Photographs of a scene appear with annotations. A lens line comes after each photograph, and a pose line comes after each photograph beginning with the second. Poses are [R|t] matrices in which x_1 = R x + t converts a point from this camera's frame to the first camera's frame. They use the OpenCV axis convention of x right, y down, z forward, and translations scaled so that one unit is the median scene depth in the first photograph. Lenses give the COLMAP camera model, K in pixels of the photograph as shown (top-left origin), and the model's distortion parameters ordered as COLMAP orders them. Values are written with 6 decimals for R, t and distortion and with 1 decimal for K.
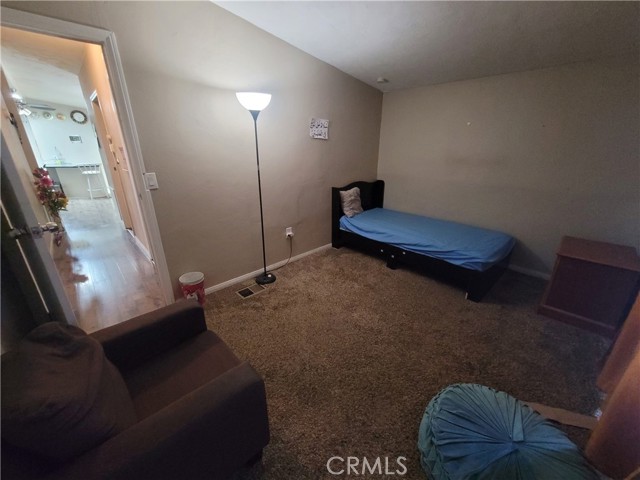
lens RADIAL K [[260.1, 0, 317.8], [0, 260.1, 238.4], [0, 0, 1]] dist [0.002431, -0.000452]
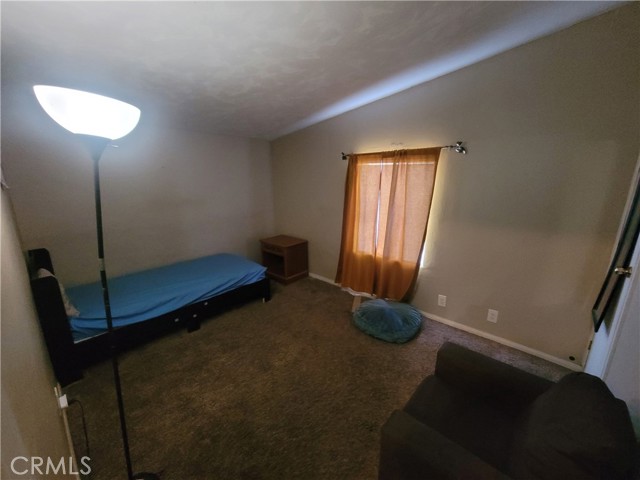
lens RADIAL K [[260.1, 0, 320.2], [0, 260.1, 239.4], [0, 0, 1]] dist [0.002431, -0.000452]
pose [[-0.084192, -0.231638, 0.969152, -0.566165], [0.347226, 0.904825, 0.246427, -0.246036], [-0.933995, 0.357262, 0.004252, 0.559931]]
